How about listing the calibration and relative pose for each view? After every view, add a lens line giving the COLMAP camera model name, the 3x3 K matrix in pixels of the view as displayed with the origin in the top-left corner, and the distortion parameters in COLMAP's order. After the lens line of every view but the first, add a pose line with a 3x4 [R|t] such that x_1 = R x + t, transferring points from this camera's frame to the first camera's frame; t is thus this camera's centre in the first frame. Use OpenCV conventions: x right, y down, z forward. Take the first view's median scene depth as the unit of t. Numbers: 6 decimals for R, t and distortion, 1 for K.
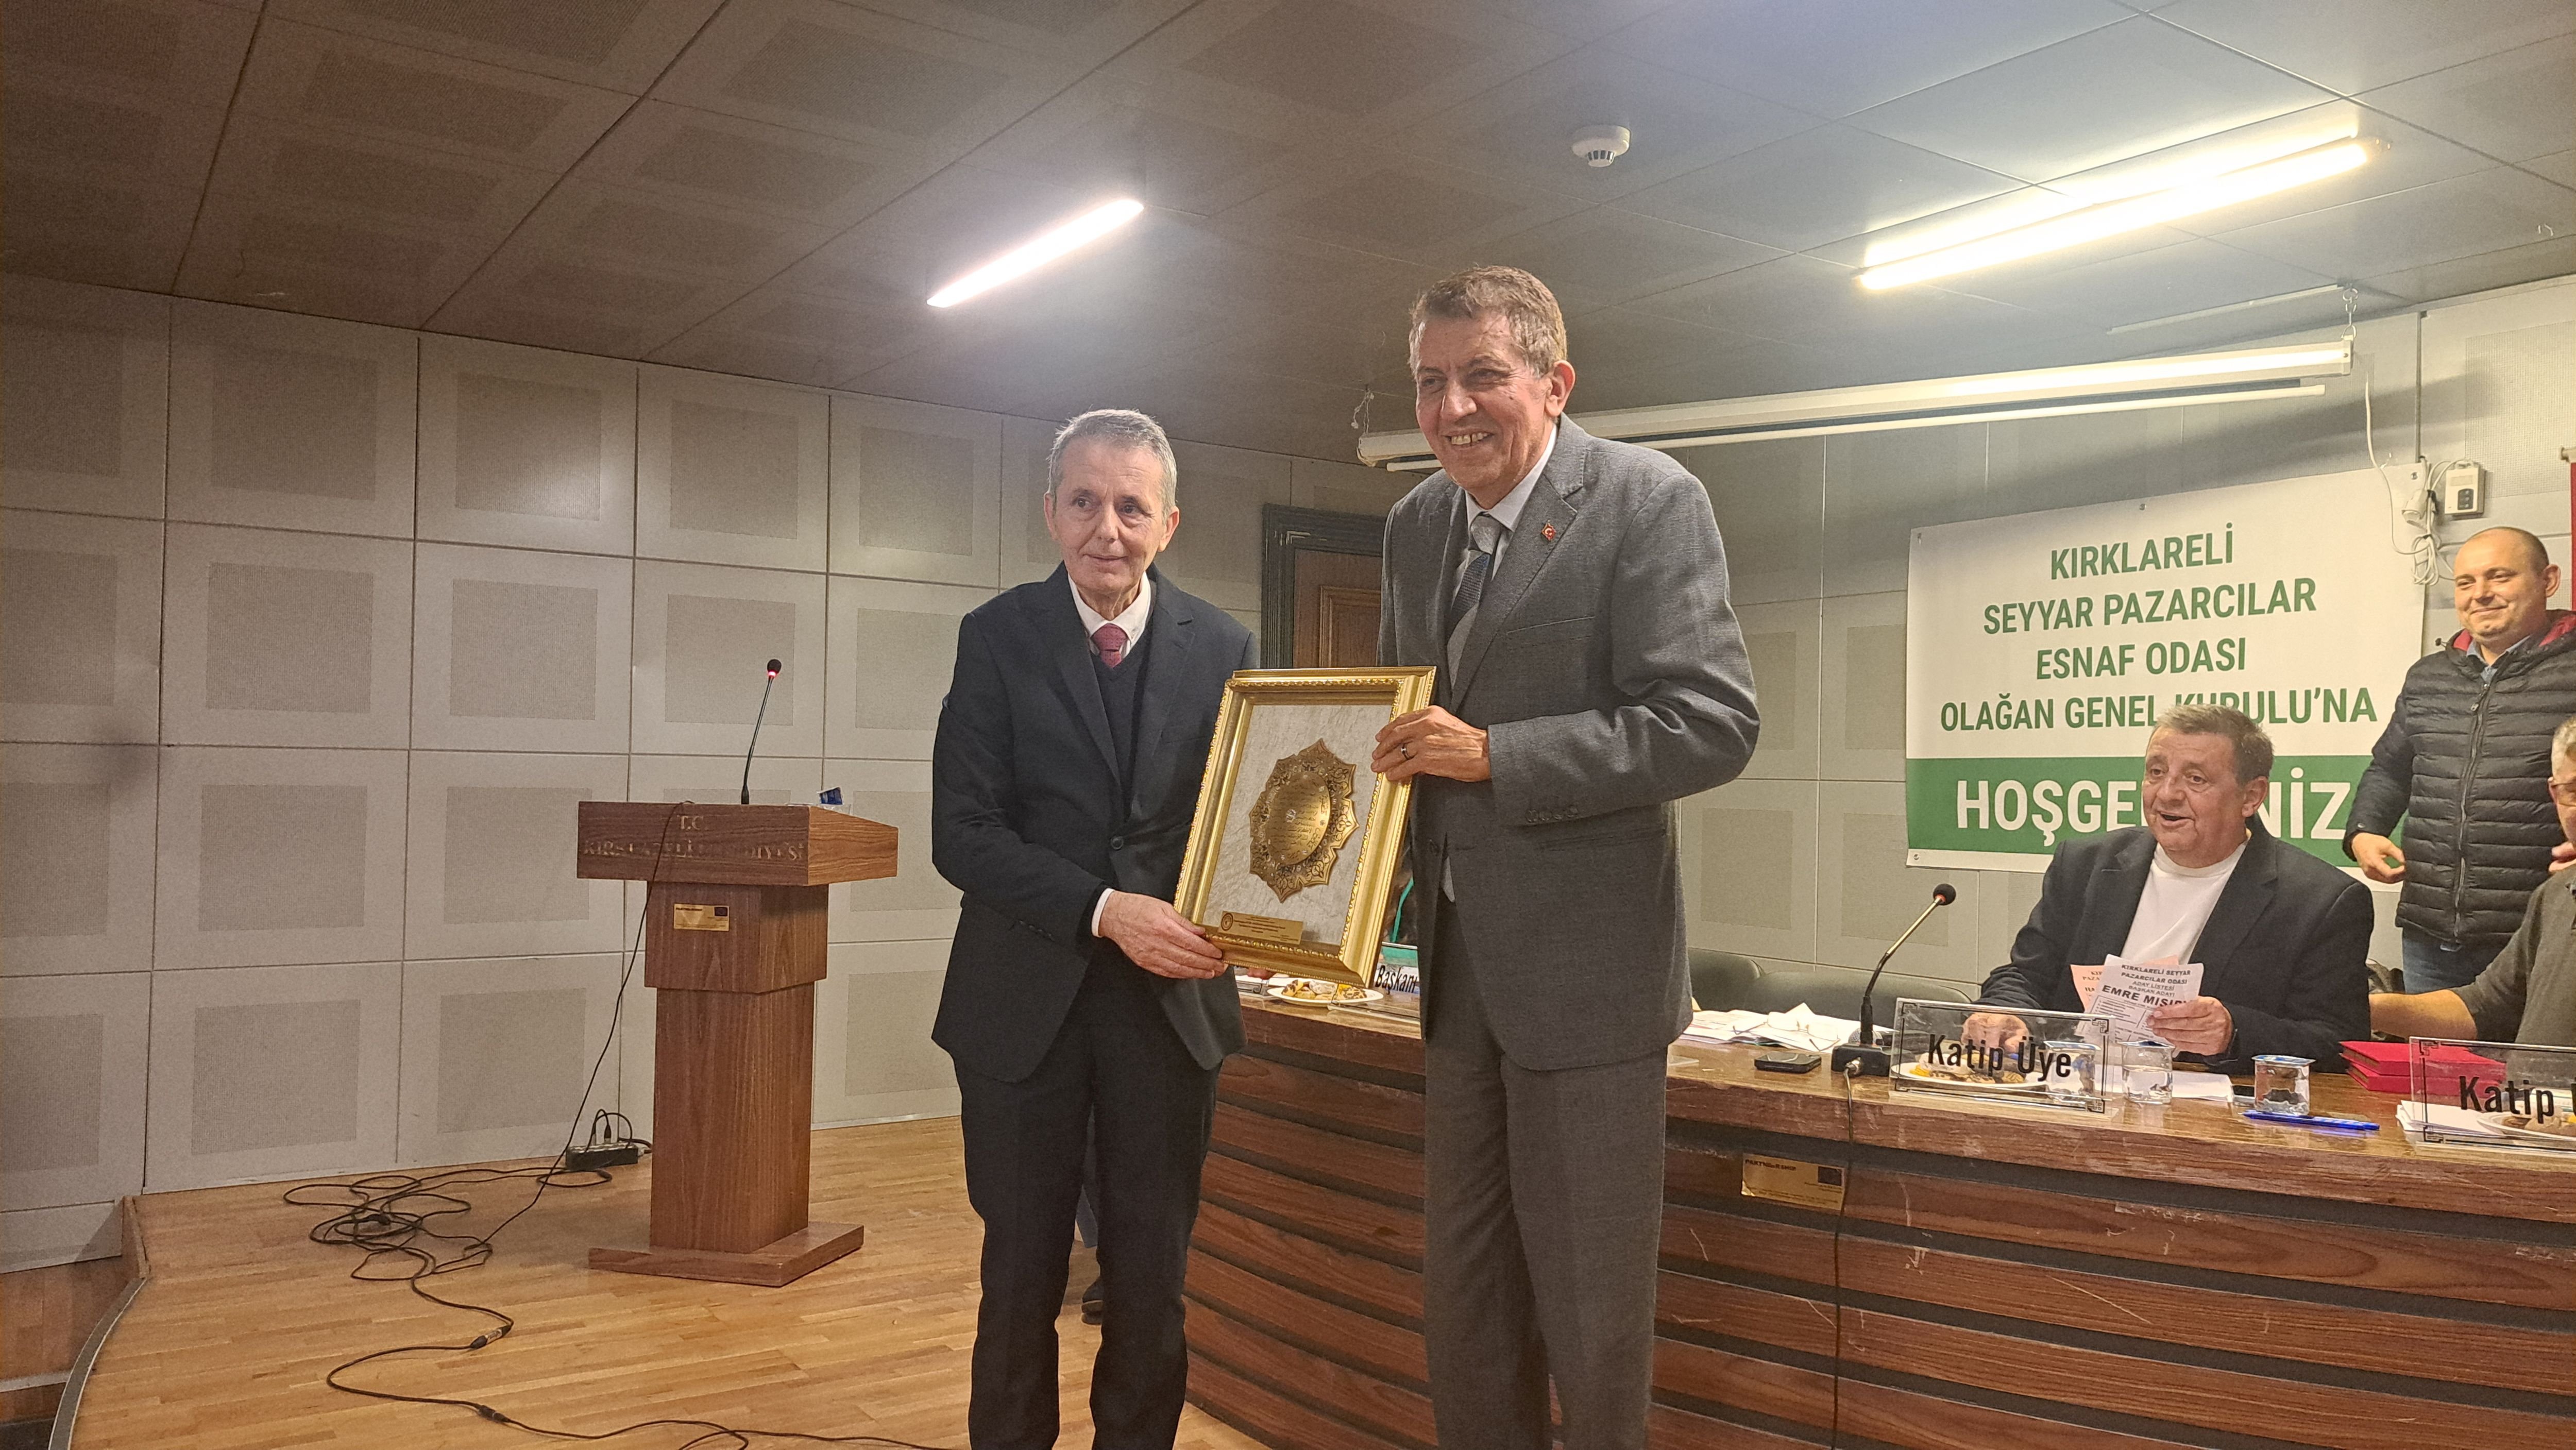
lens RADIAL K [[1833.8, 0, 1282.4], [0, 1833.8, 748.3], [0, 0, 1]] dist [0.084607, -0.095130]
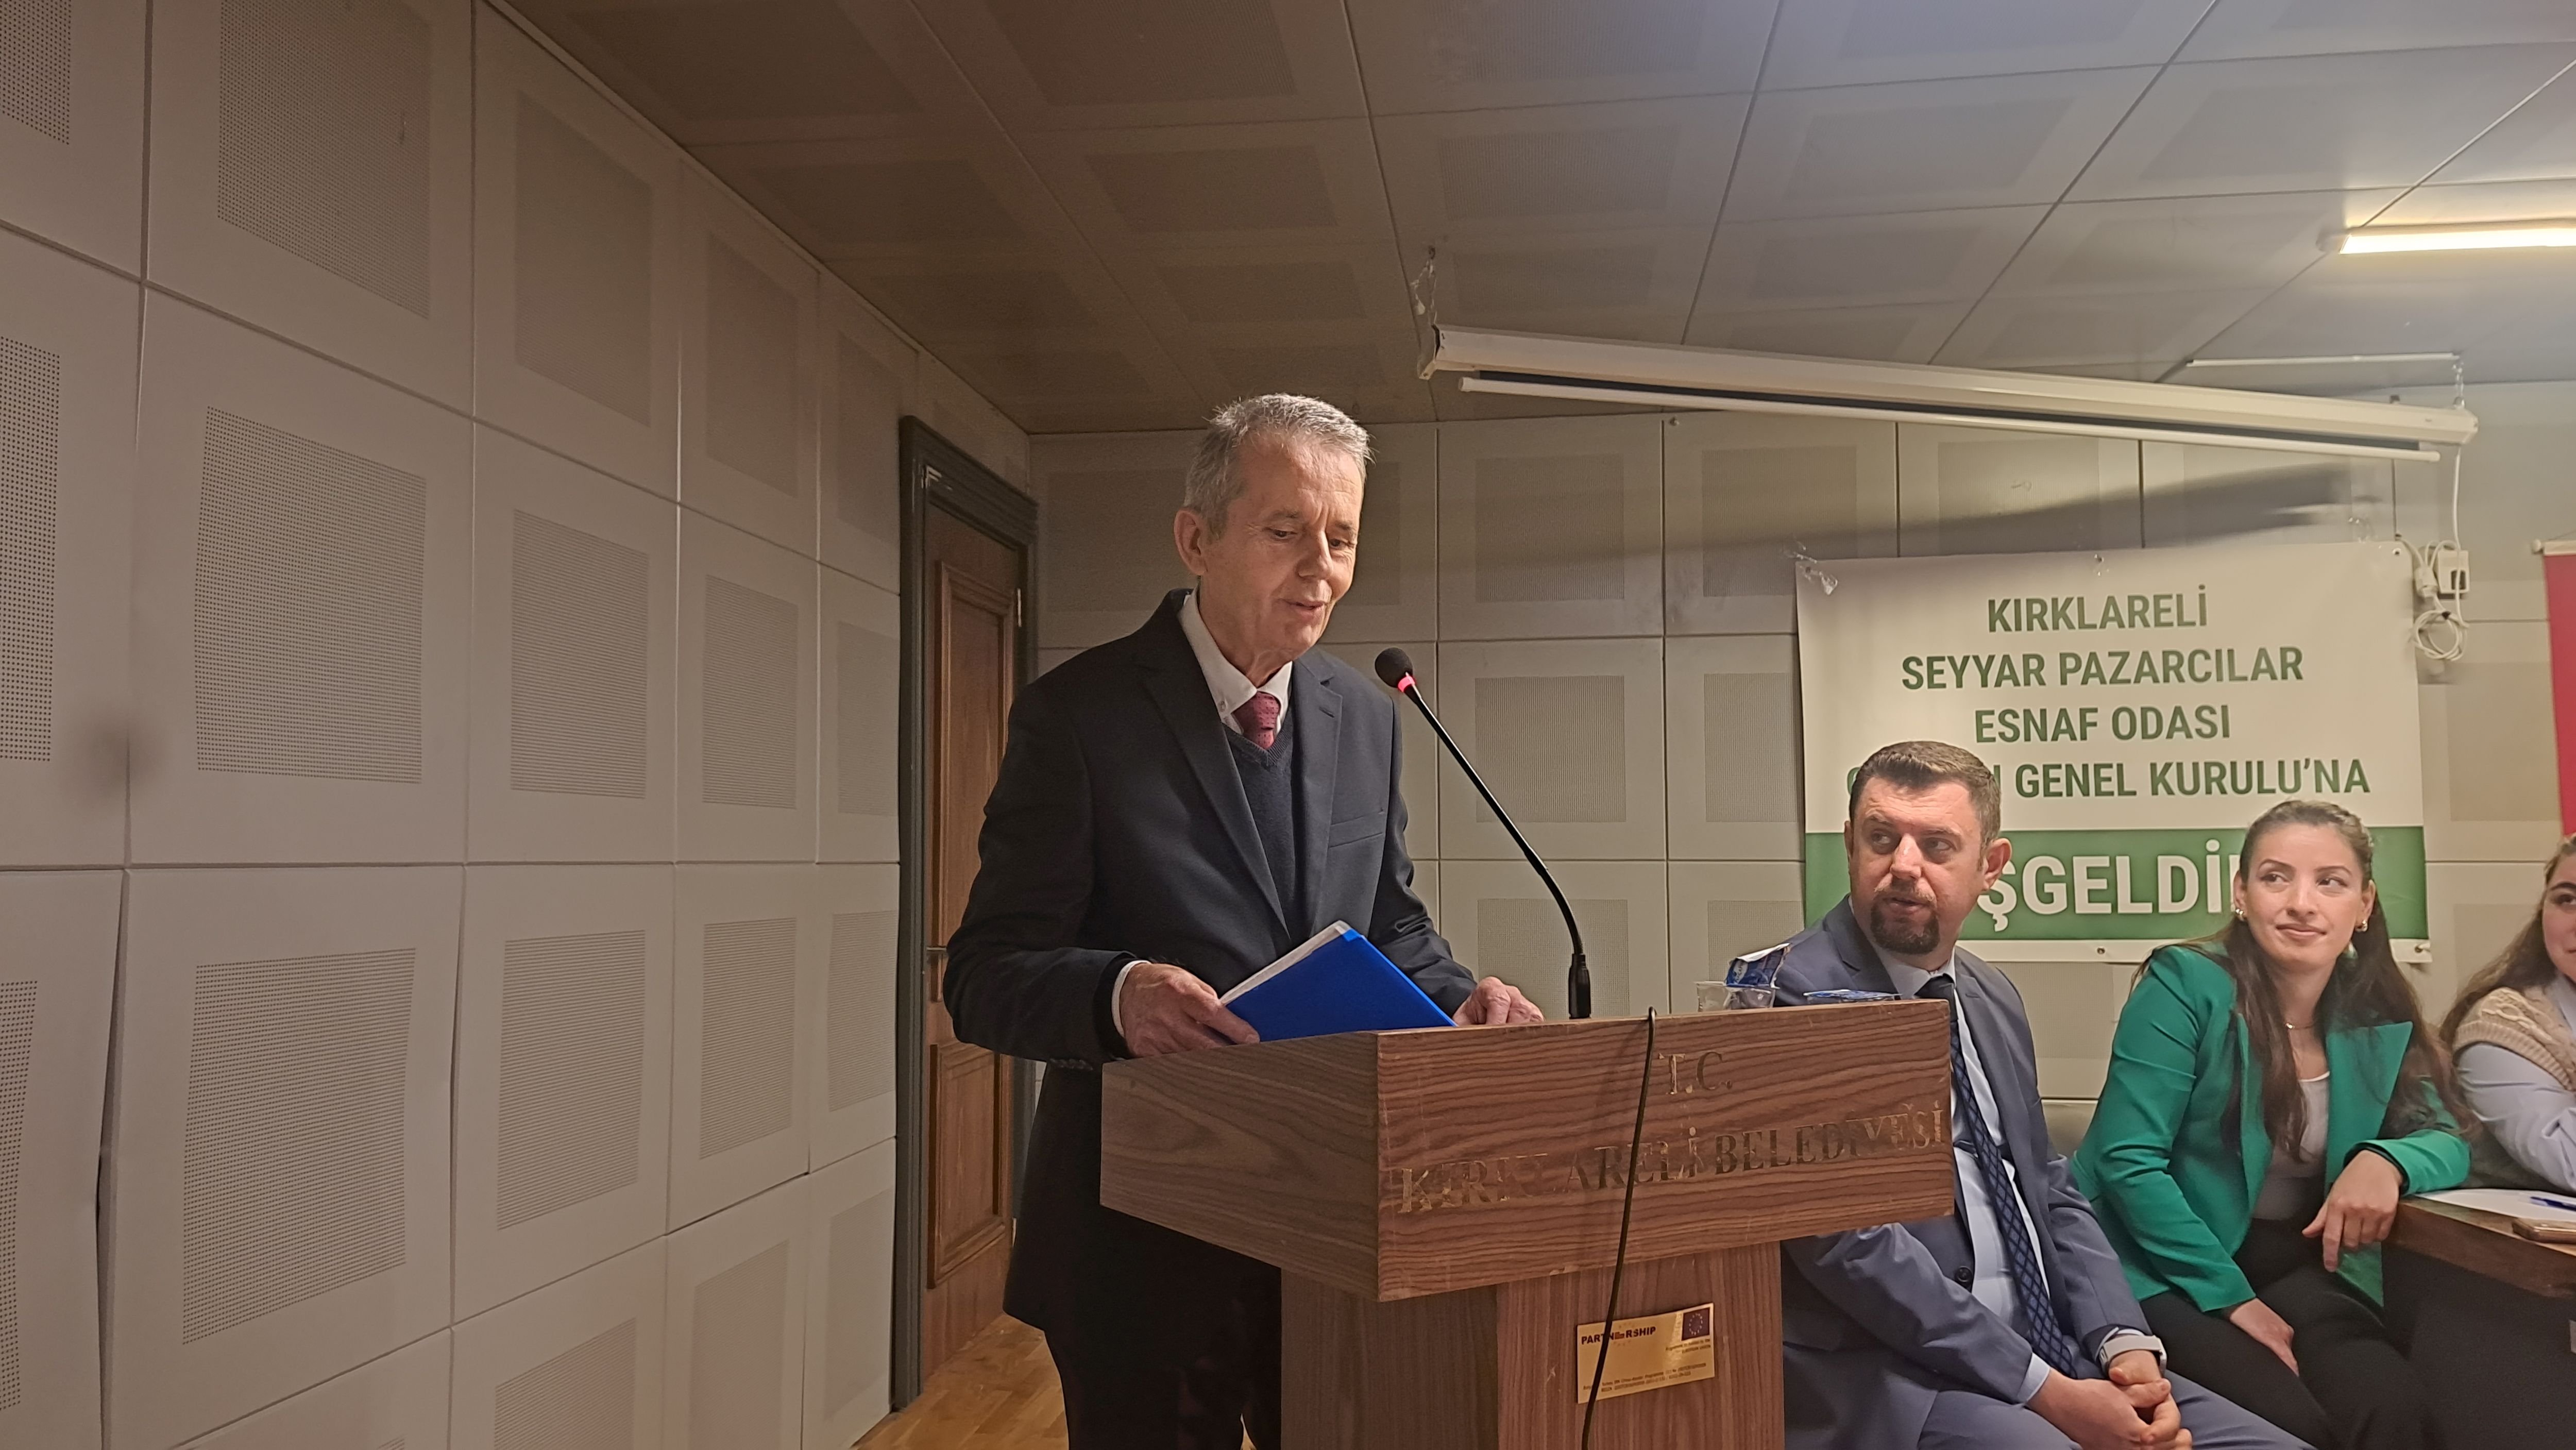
lens RADIAL K [[1833.8, 0, 1299.7], [0, 1833.8, 751.1], [0, 0, 1]] dist [0.084607, -0.095130]
pose [[0.666496, 0.015833, 0.745341, -0.554423], [0.004721, 0.999665, -0.025457, -0.014247], [-0.745494, 0.020485, 0.666197, 0.767531]]
